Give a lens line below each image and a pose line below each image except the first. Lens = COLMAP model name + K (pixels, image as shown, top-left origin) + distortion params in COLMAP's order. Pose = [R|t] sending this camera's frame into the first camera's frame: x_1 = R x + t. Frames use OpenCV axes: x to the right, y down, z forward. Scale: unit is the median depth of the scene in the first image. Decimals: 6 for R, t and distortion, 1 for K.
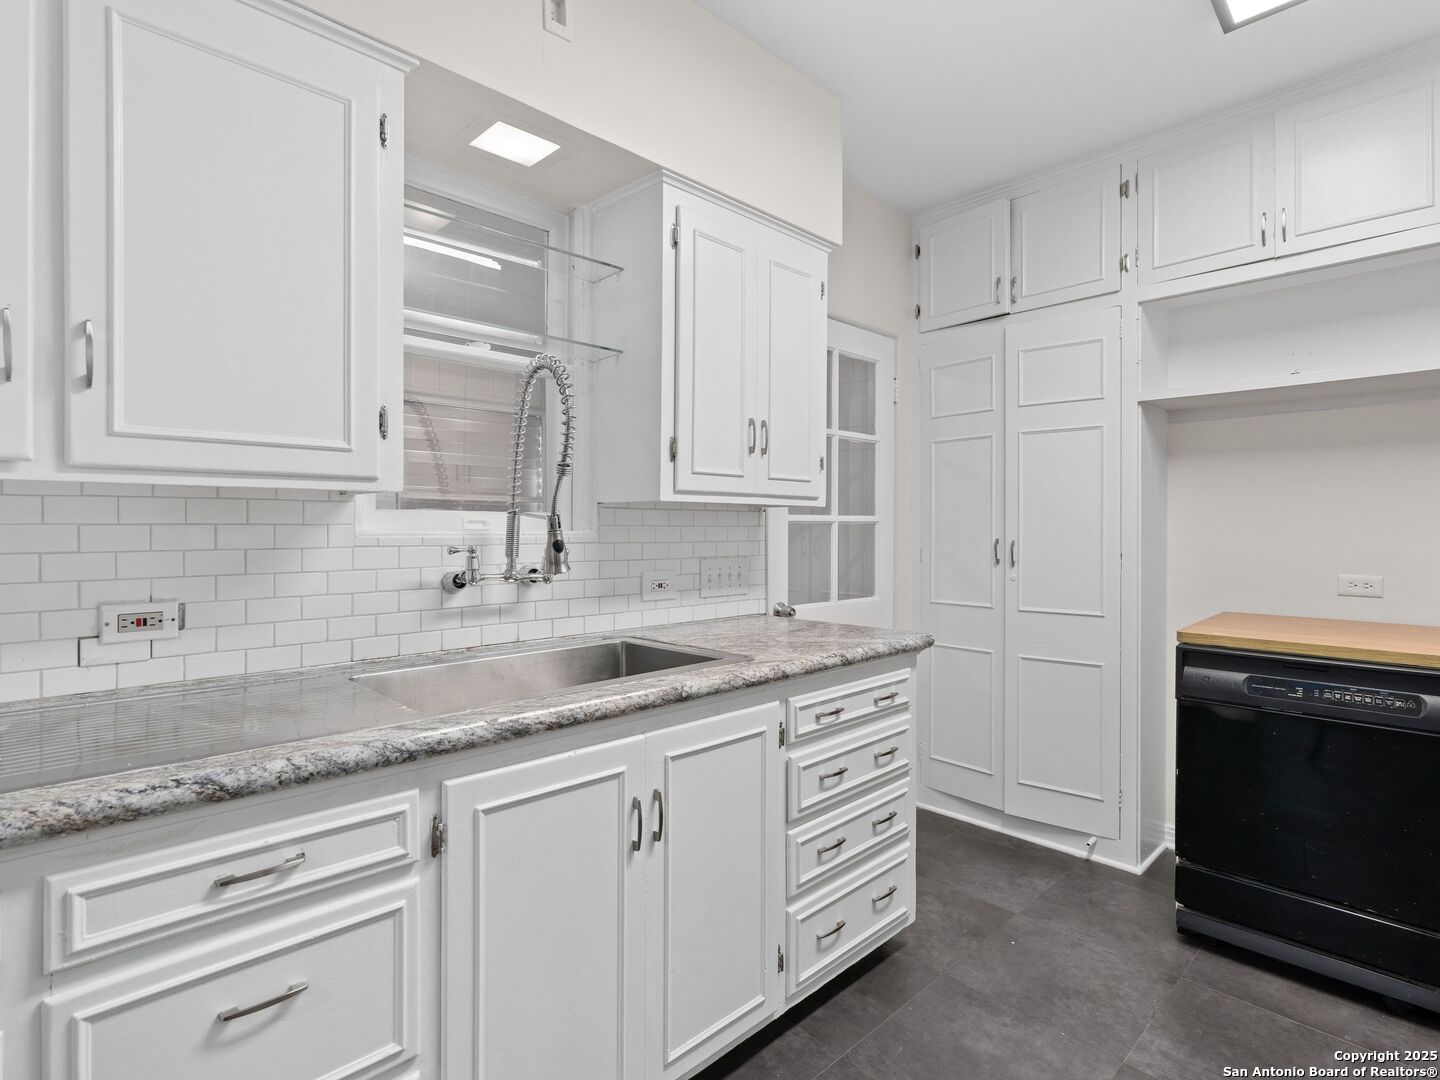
lens RADIAL K [[732.8, 0, 723.3], [0, 732.8, 526.1], [0, 0, 1]] dist [-0.012886, 0.005017]
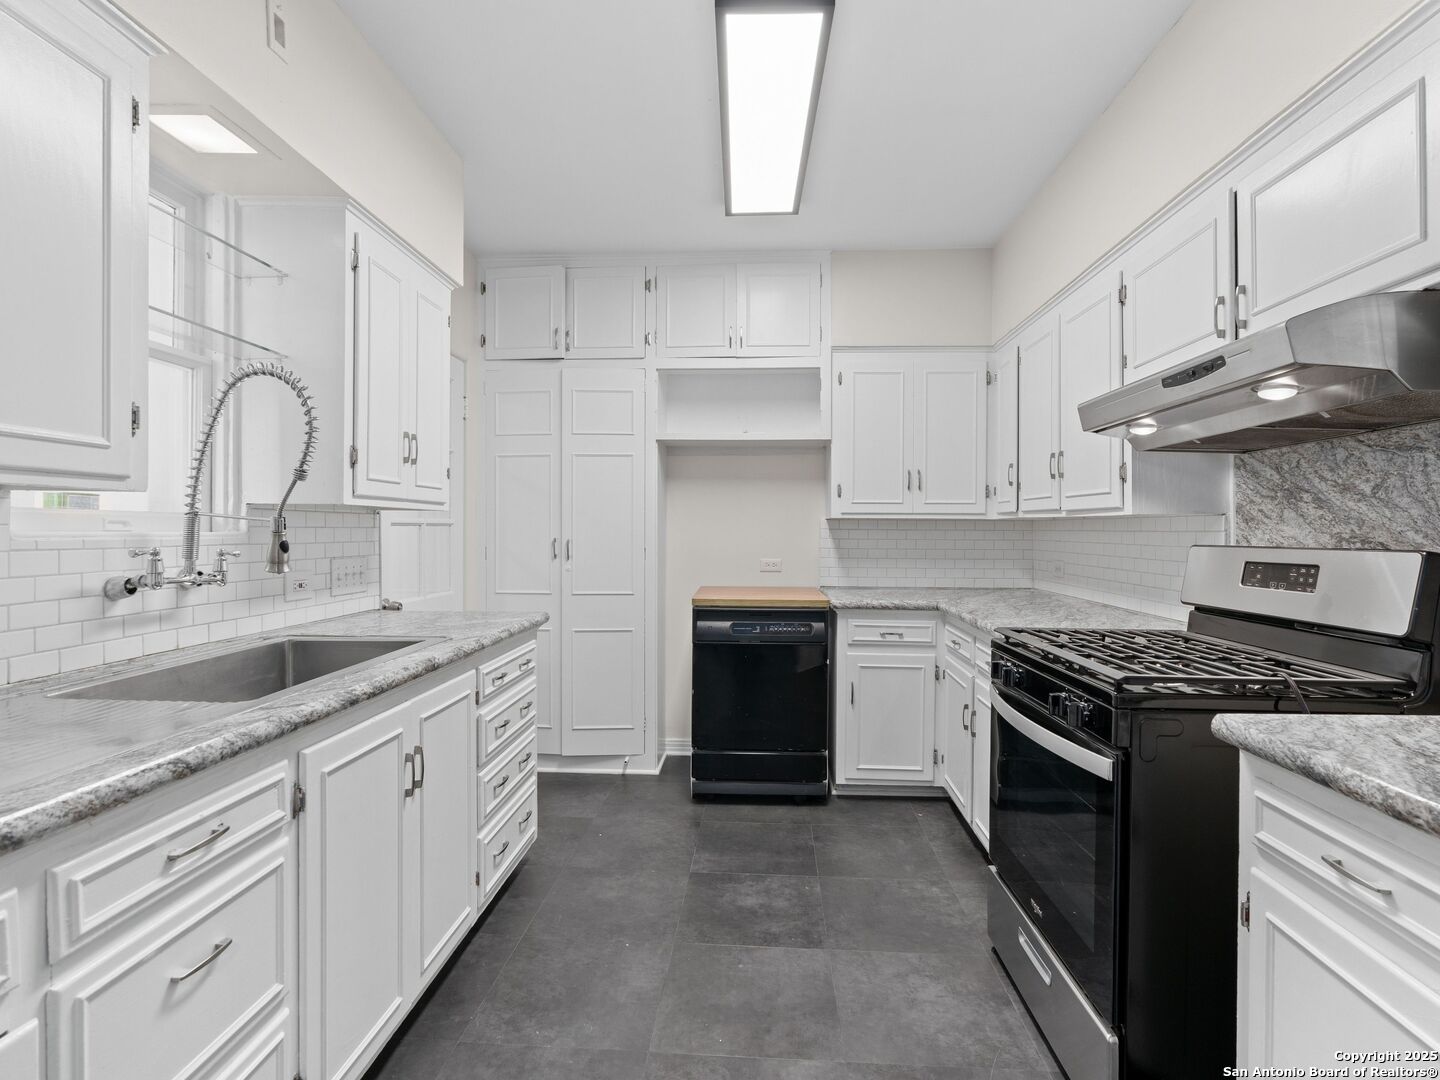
lens RADIAL K [[732.8, 0, 722.6], [0, 732.8, 534.3], [0, 0, 1]] dist [-0.012886, 0.005017]
pose [[0.734849, -0.002748, 0.678225, -0.431236], [-0.003806, 0.999959, 0.008175, -0.001143], [-0.678220, -0.008589, 0.734809, -0.182069]]
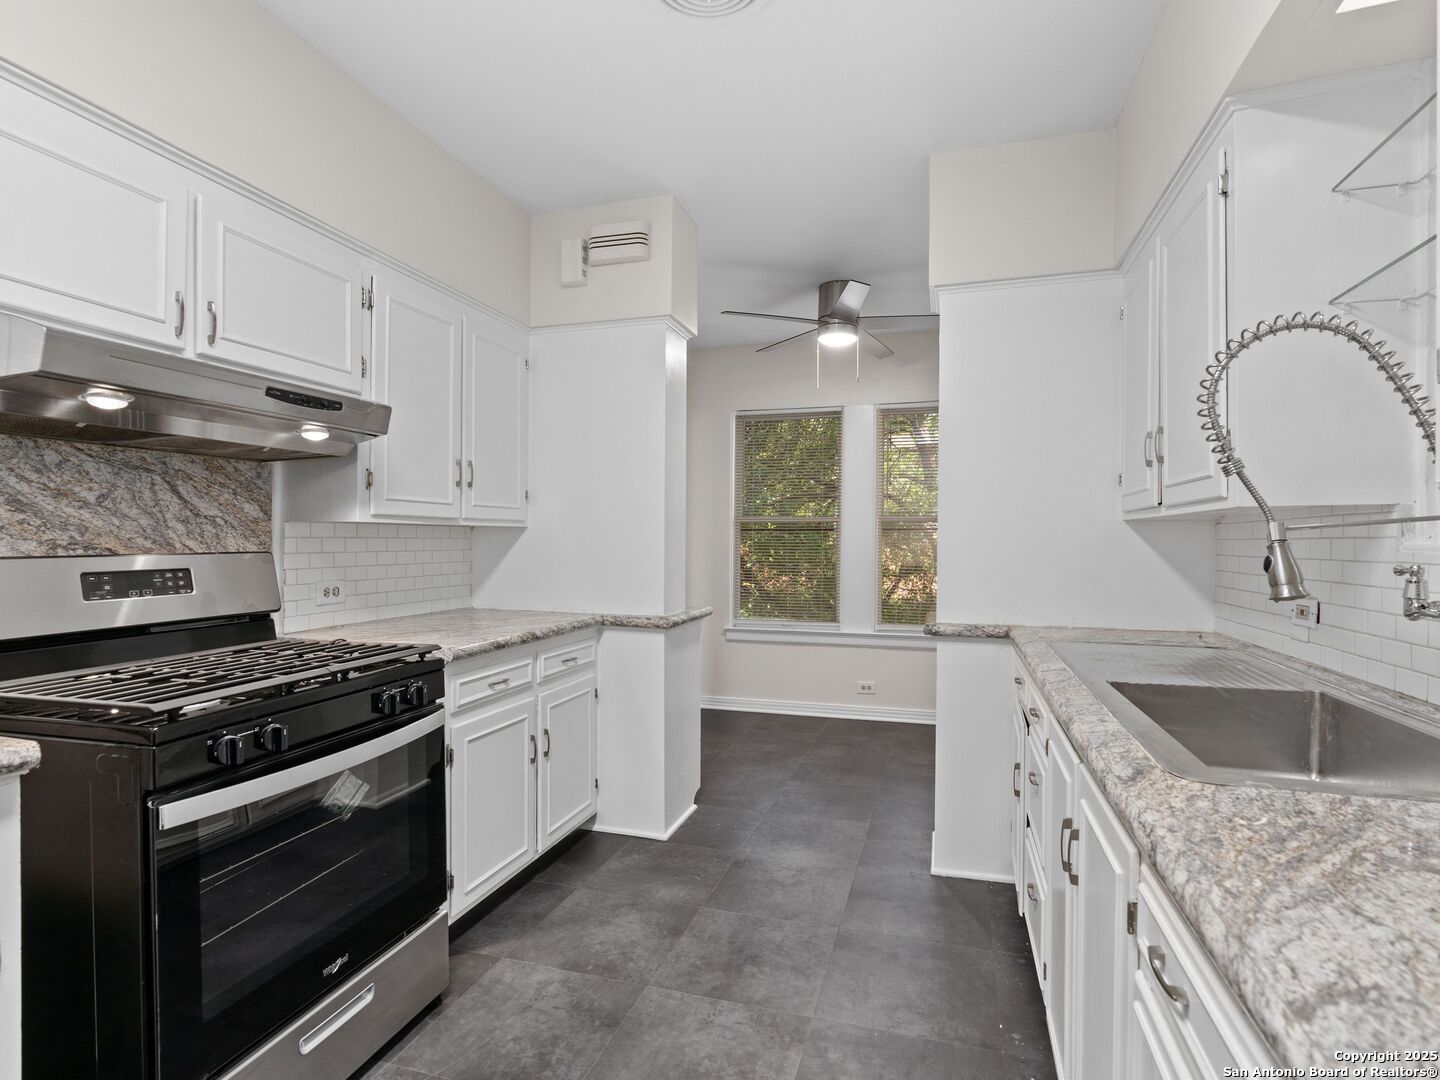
lens RADIAL K [[732.8, 0, 722.0], [0, 732.8, 542.0], [0, 0, 1]] dist [-0.012886, 0.005017]
pose [[-0.875339, -0.001282, -0.483509, 1.663357], [-0.000966, 0.999999, -0.000904, 0.012227], [0.483509, -0.000324, -0.875339, 2.794336]]
